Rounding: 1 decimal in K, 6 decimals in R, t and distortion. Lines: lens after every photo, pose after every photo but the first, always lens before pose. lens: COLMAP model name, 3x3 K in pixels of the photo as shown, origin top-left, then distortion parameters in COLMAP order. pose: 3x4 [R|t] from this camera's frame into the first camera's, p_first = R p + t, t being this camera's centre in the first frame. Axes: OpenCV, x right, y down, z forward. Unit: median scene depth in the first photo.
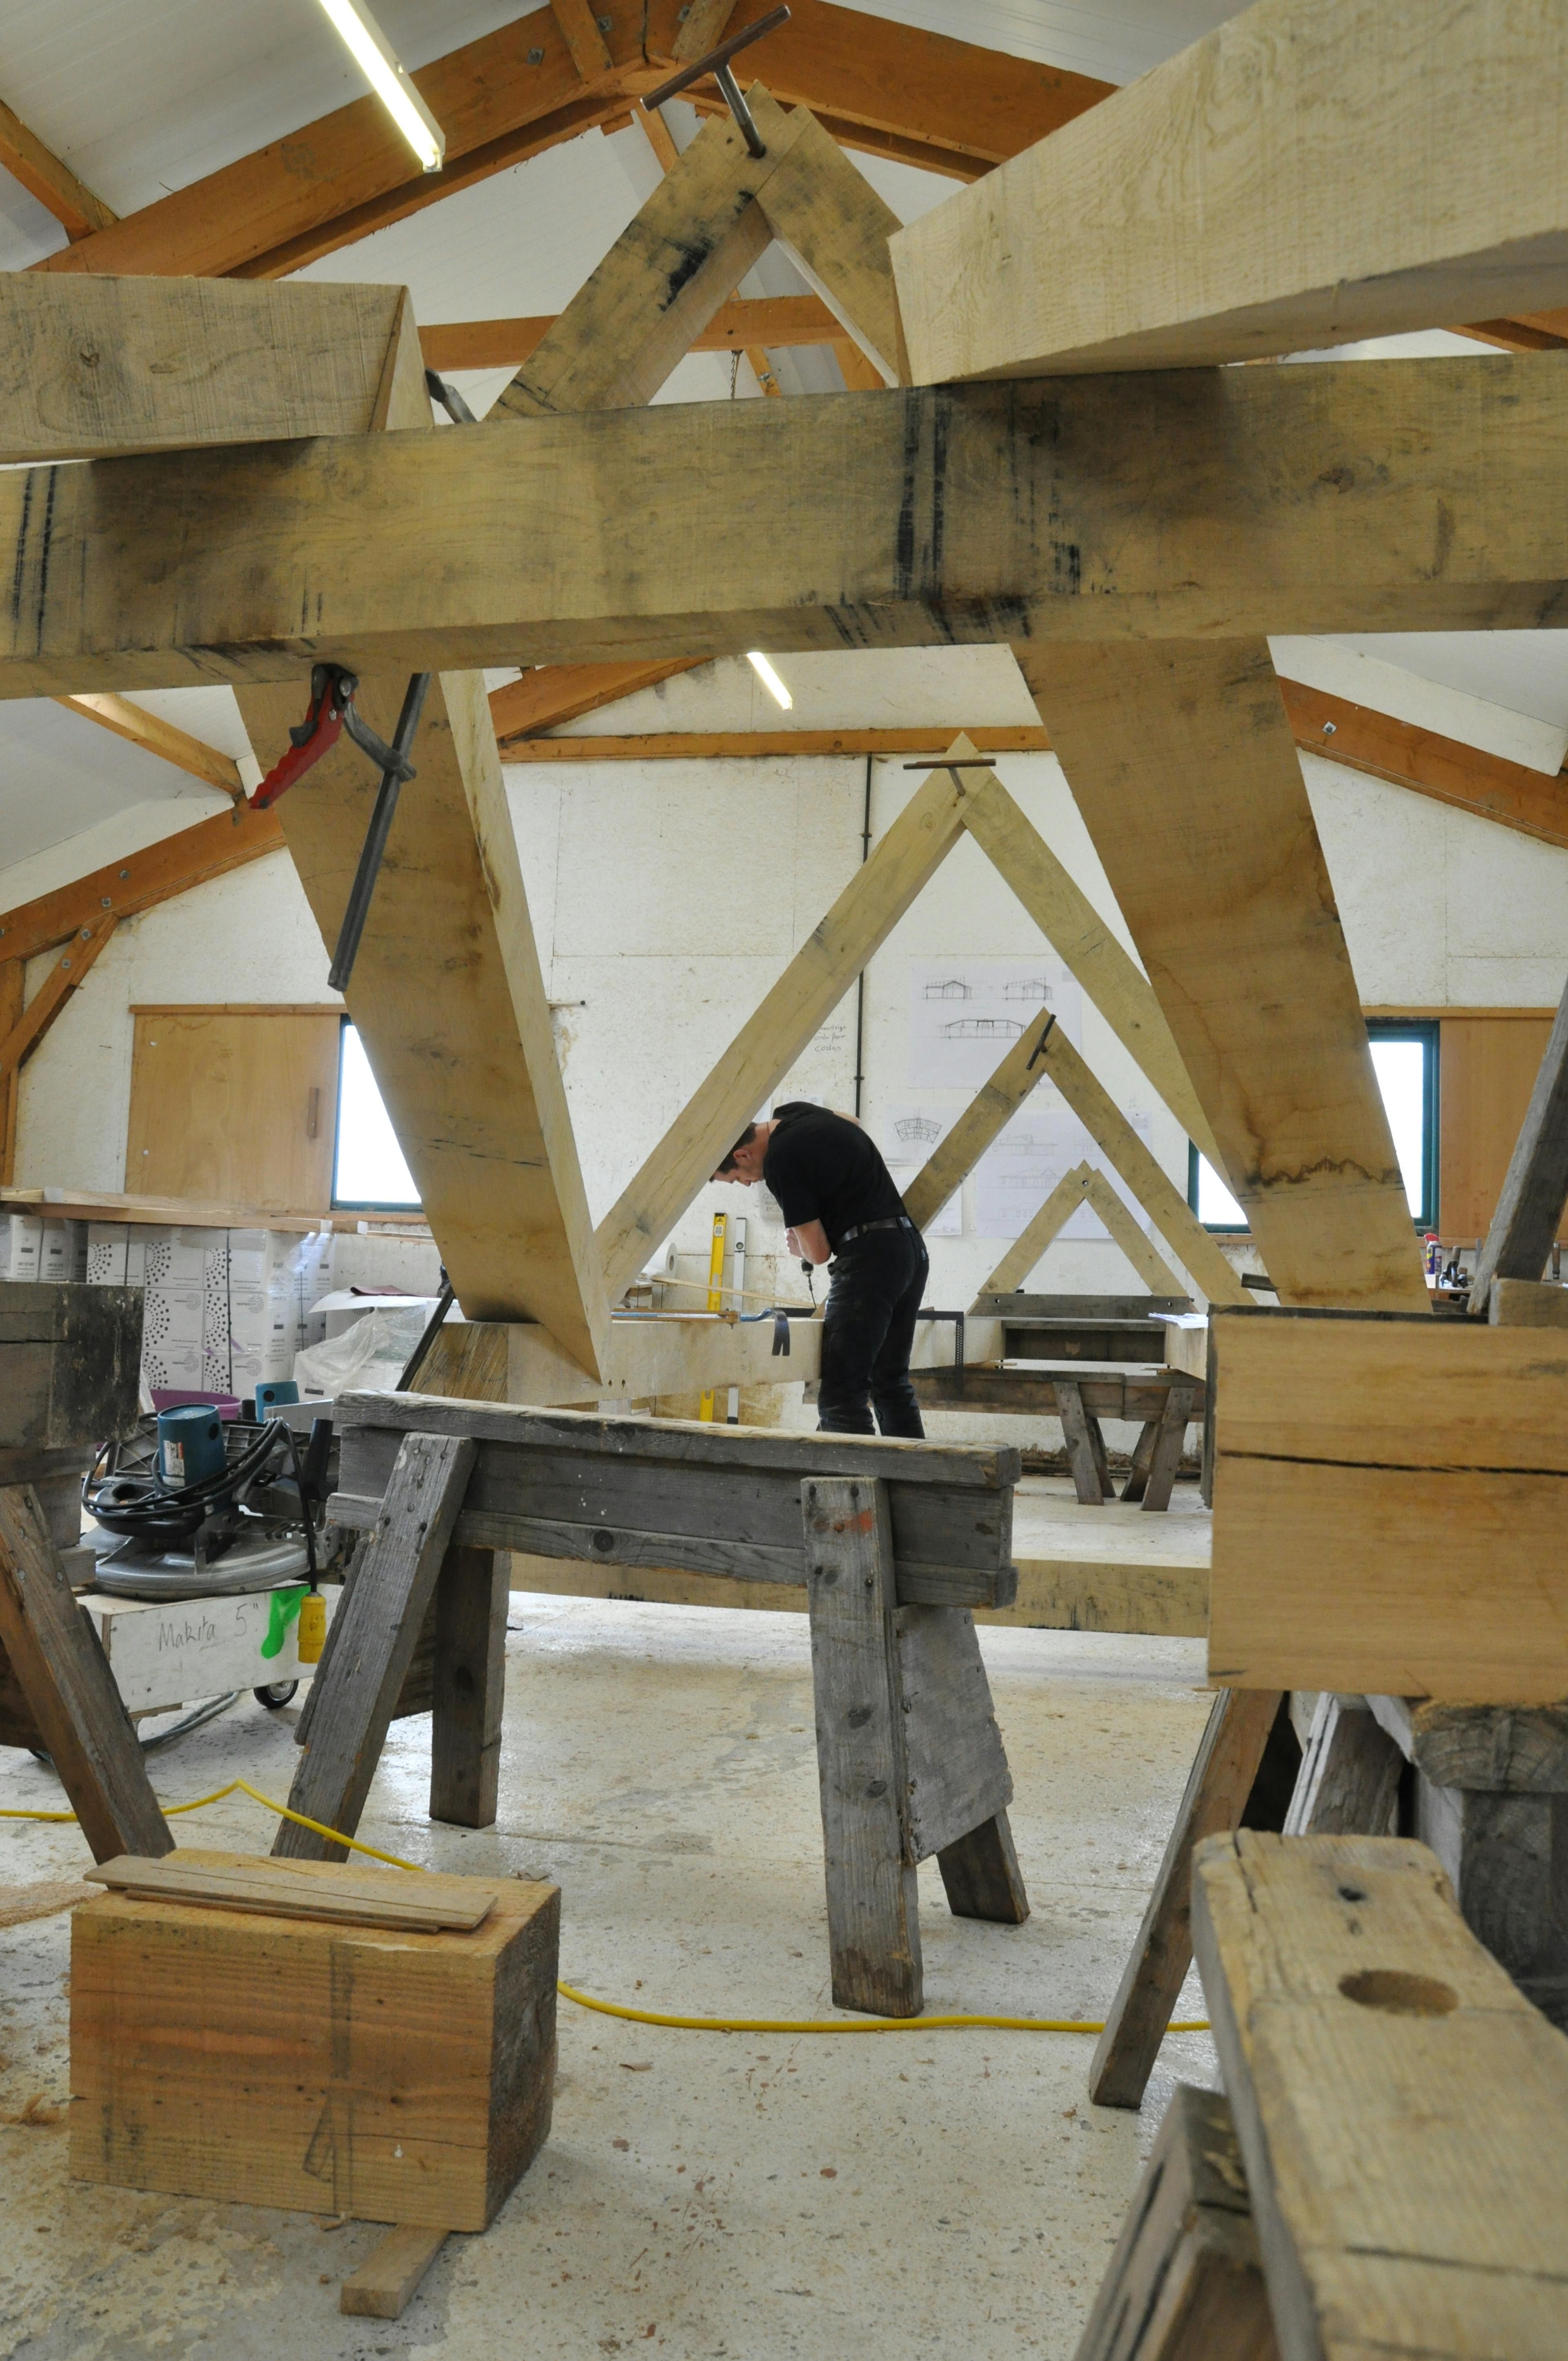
lens RADIAL K [[1816.1, 0, 855.6], [0, 1816.1, 1186.1], [0, 0, 1]] dist [-0.146832, 0.083814]
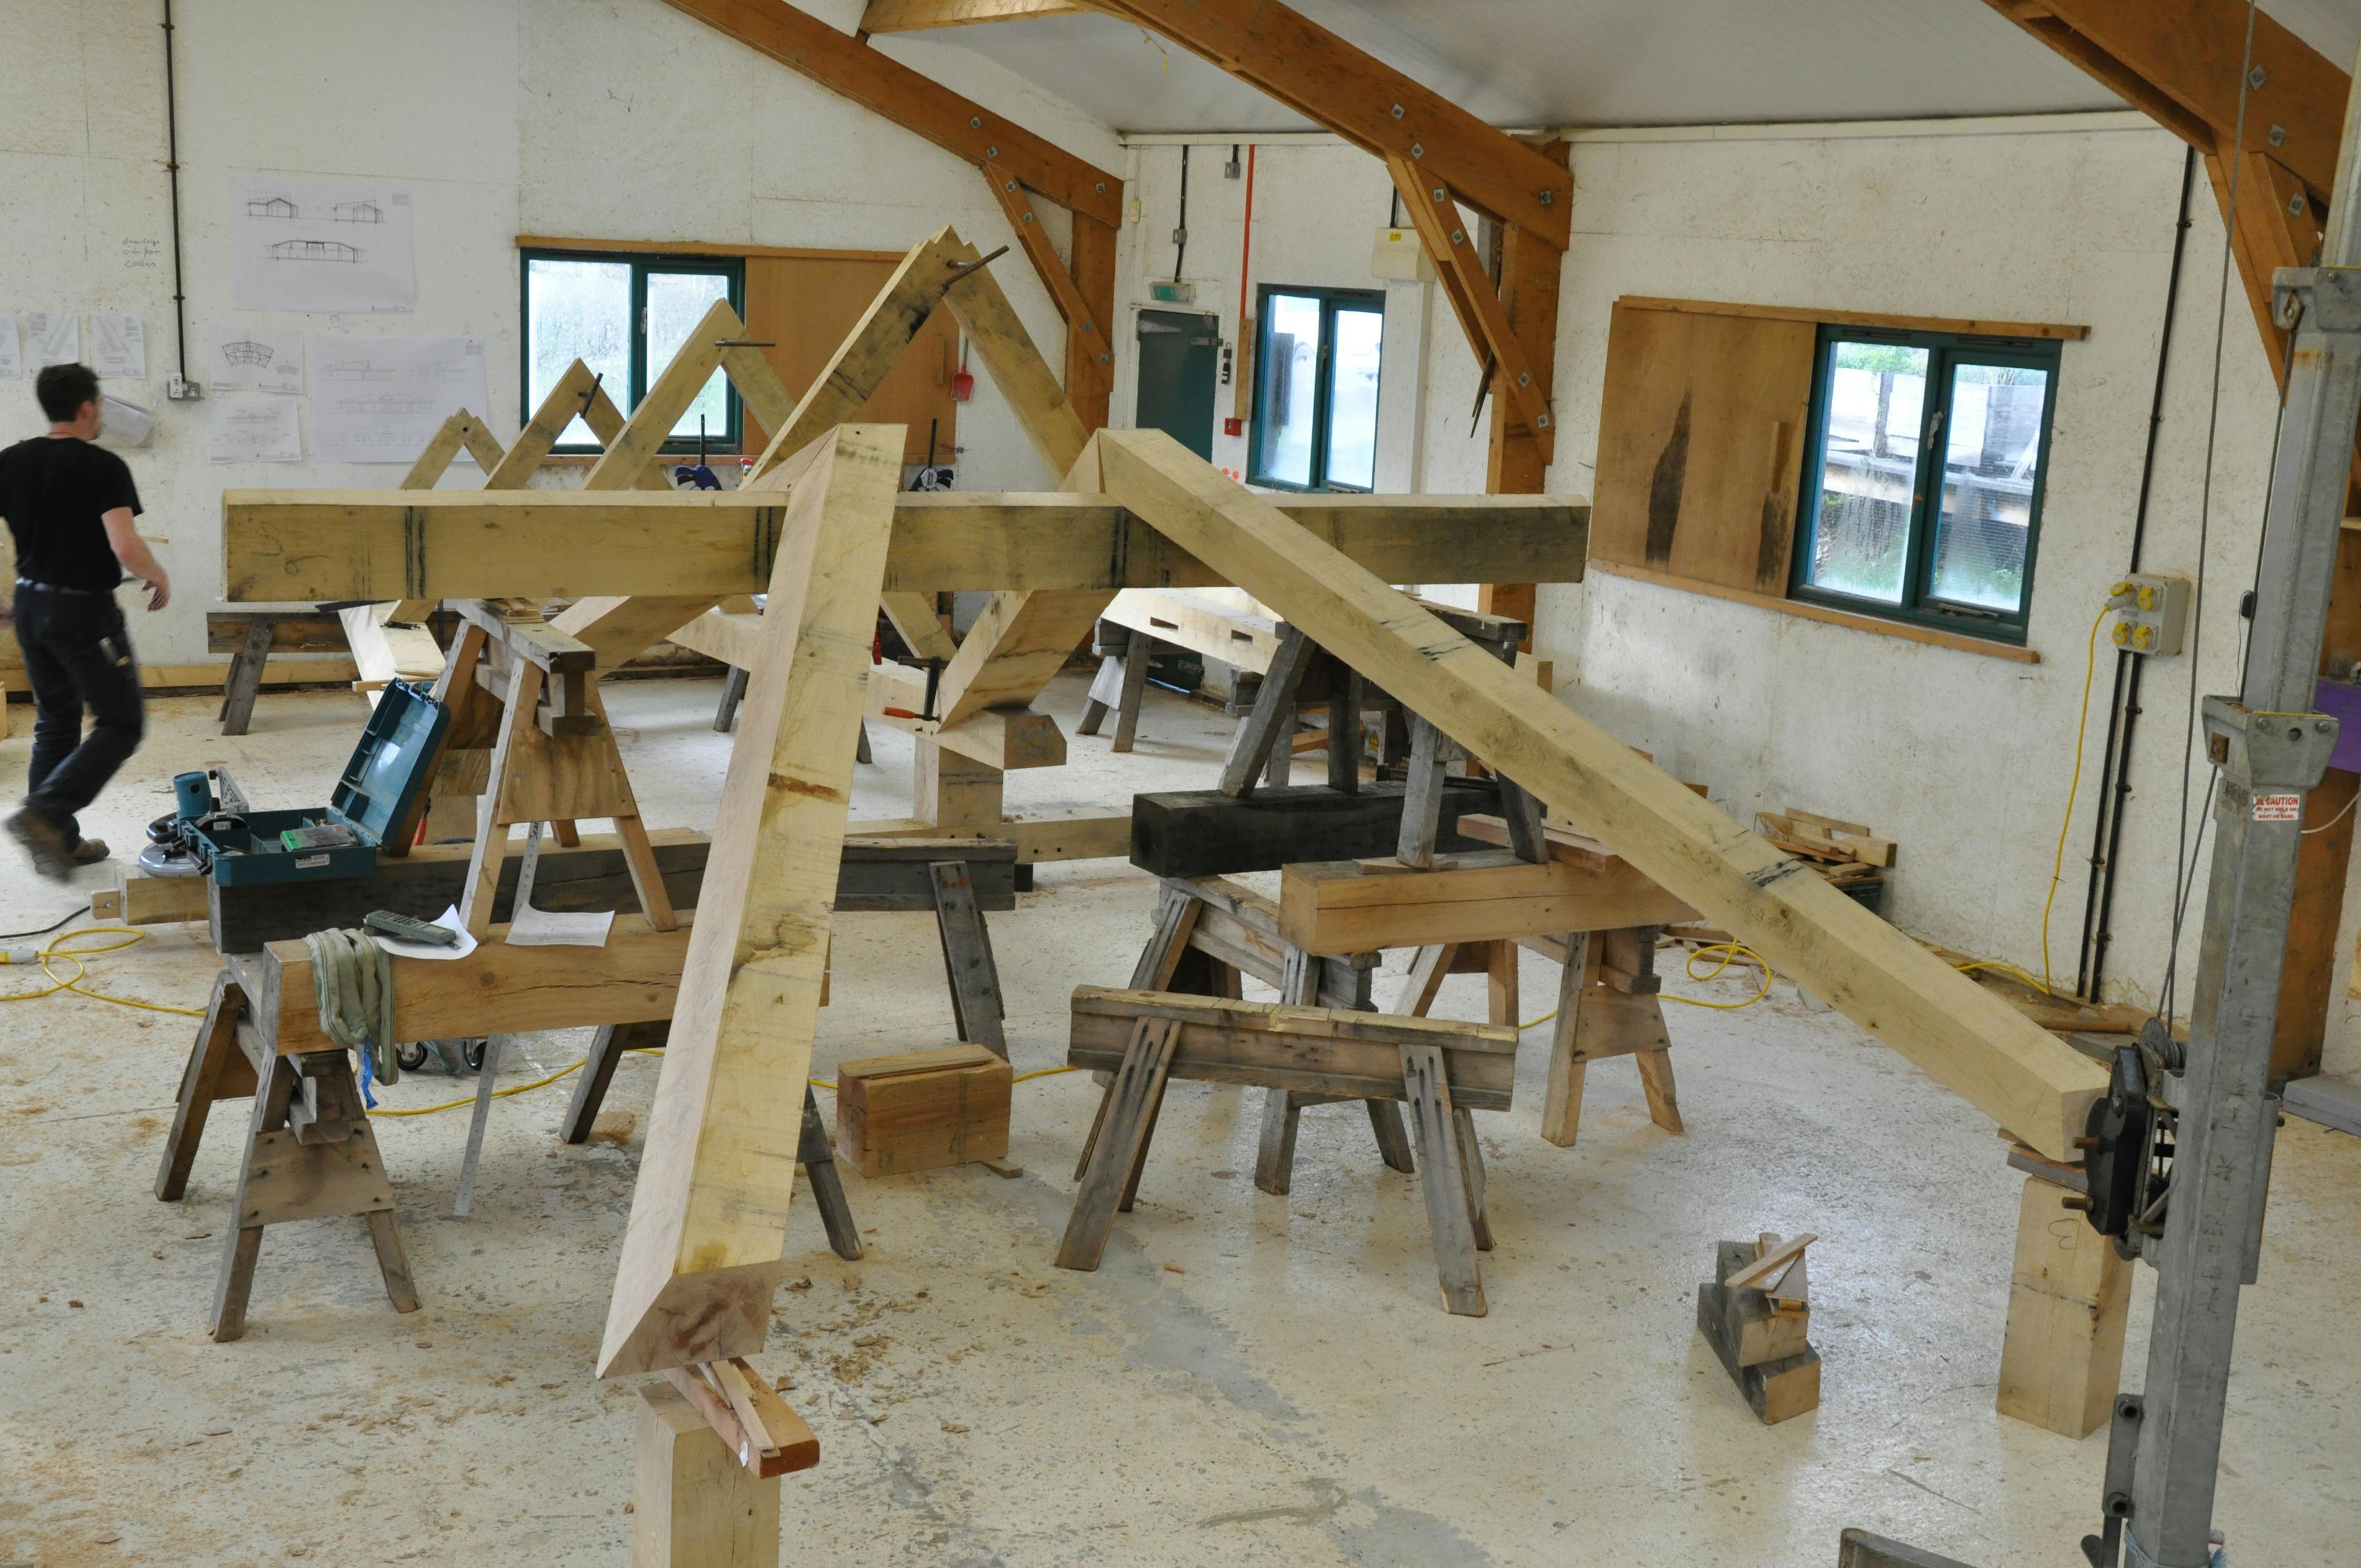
lens RADIAL K [[2466.8, 0, 1180.5], [0, 2466.8, 784.0], [0, 0, 1]] dist [-0.026882, 0.180812]
pose [[0.782202, -0.117906, 0.611767, -1.672177], [-0.062889, 0.961972, 0.265810, -0.779586], [-0.619843, -0.246390, 0.745041, -1.471571]]
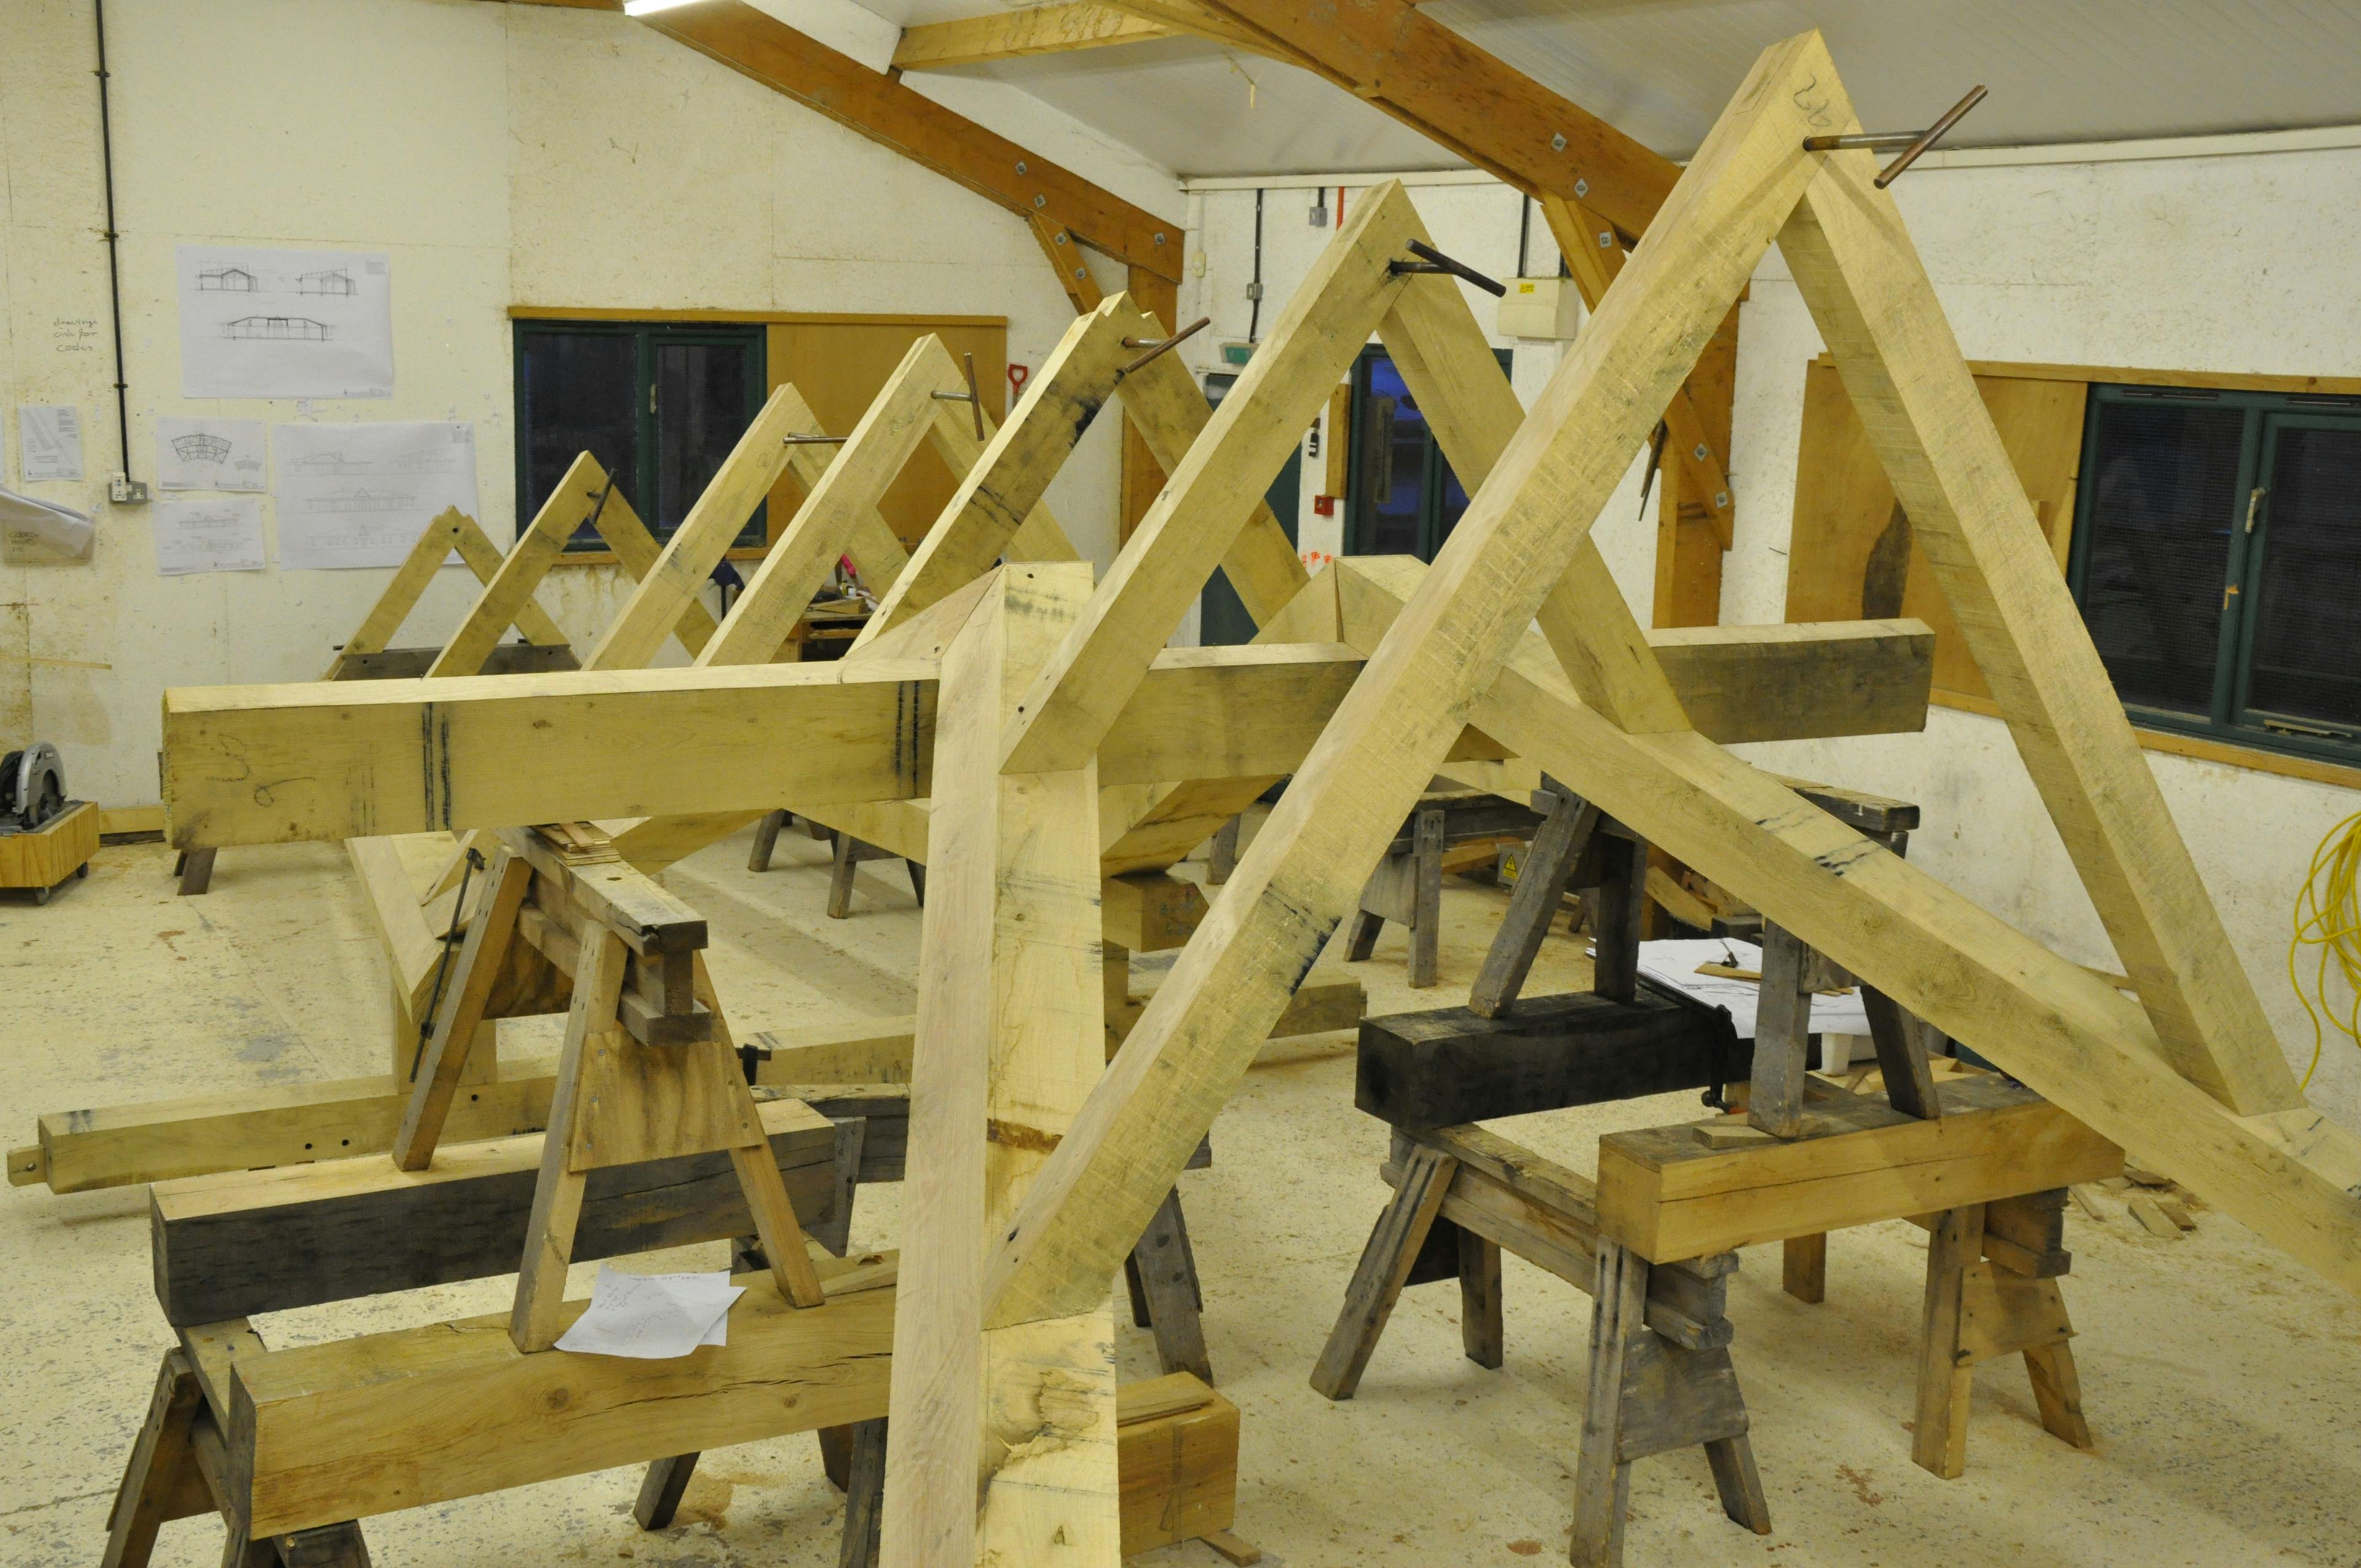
lens RADIAL K [[2466.8, 0, 1180.5], [0, 2466.8, 784.0], [0, 0, 1]] dist [-0.026882, 0.180812]
pose [[0.771424, -0.123881, 0.624146, -1.425632], [-0.044439, 0.967983, 0.247051, -0.744891], [-0.634767, -0.218318, 0.741220, -0.748342]]
